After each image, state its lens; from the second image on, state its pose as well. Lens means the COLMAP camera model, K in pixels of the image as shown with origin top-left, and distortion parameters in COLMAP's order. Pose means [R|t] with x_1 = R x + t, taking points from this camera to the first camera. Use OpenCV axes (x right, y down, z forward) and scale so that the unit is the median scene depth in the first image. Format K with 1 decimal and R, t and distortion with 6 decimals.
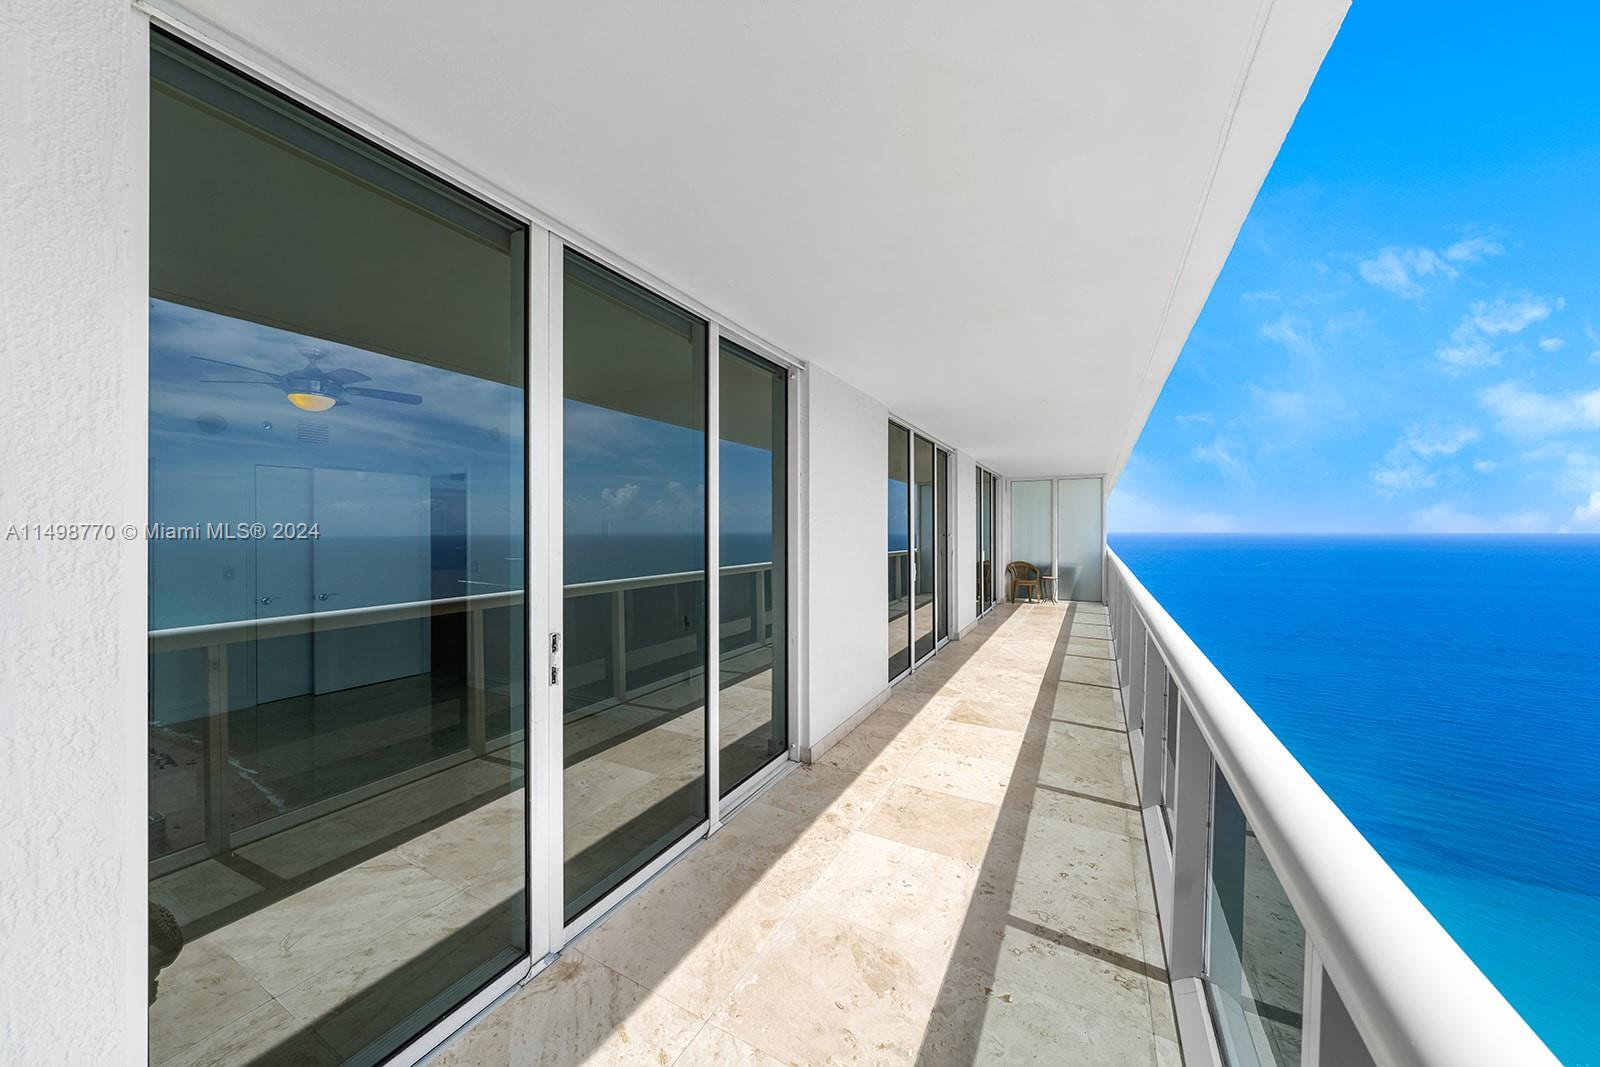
lens RADIAL K [[547.7, 0, 791.8], [0, 547.7, 535.1], [0, 0, 1]] dist [-0.000284, 0.000119]
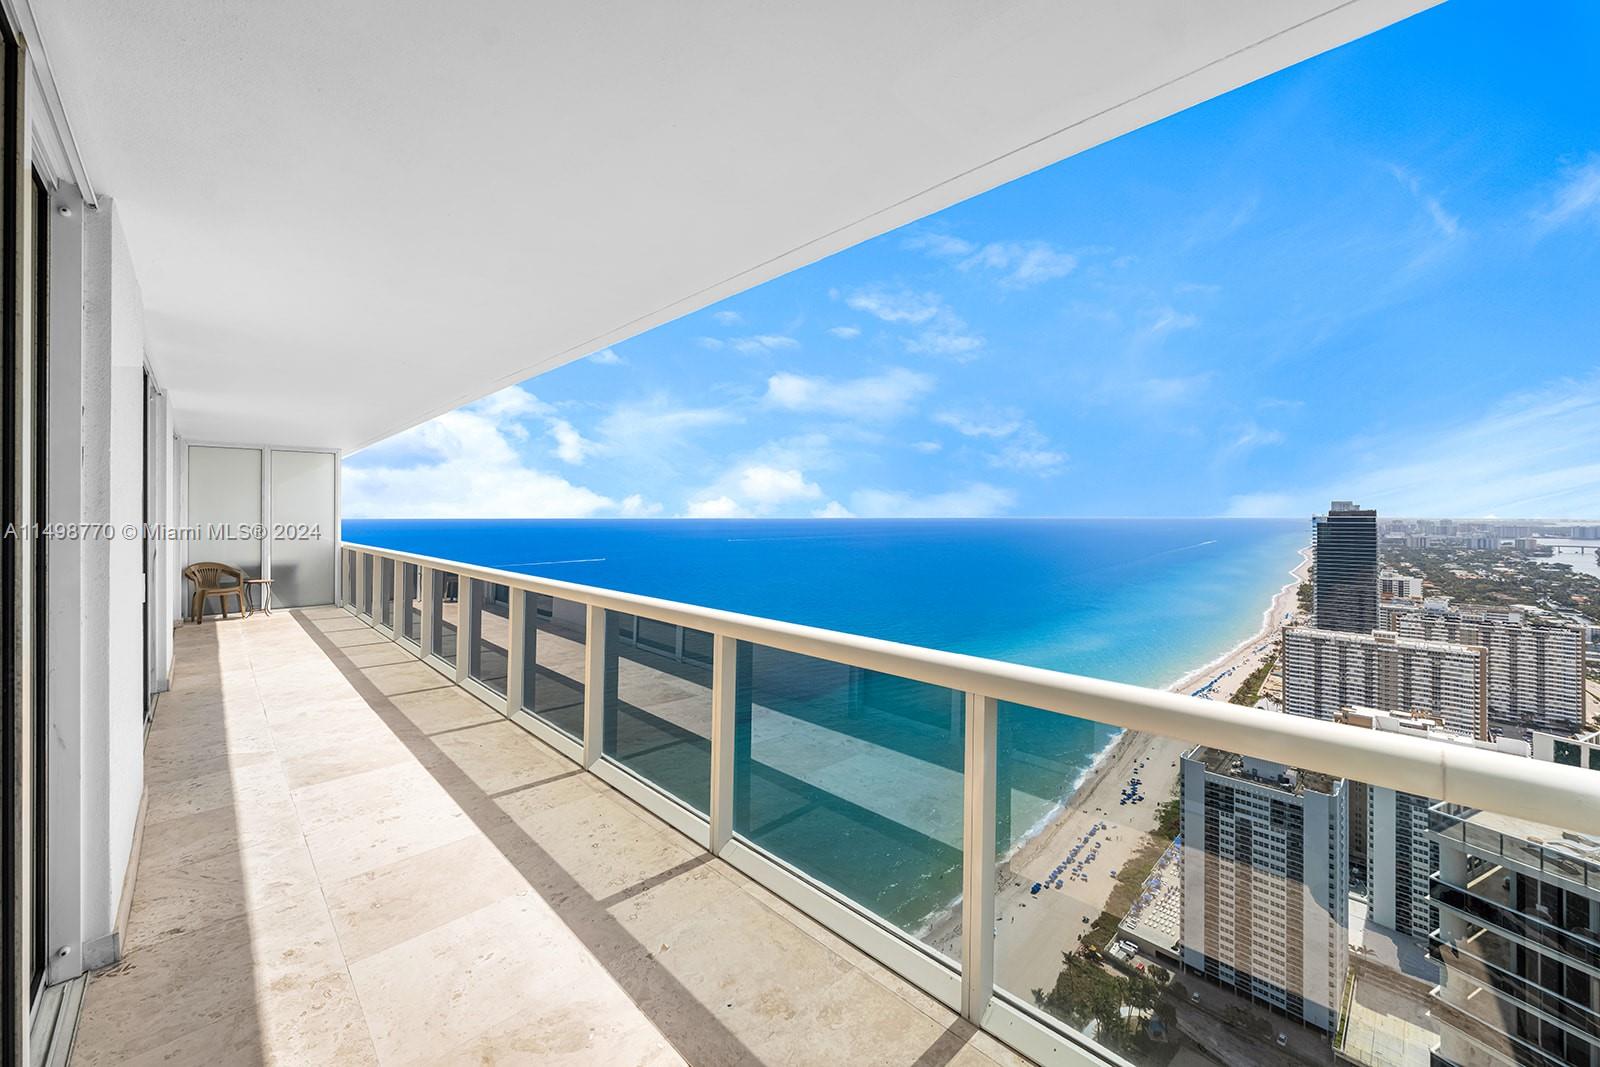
lens RADIAL K [[599.3, 0, 805.0], [0, 599.3, 513.0], [0, 0, 1]] dist [-0.001029, -0.000101]
pose [[0.274491, 0.004267, 0.961580, -0.352303], [0.010654, 0.999915, -0.007479, -0.003317], [-0.961531, 0.012297, 0.274422, 0.204305]]
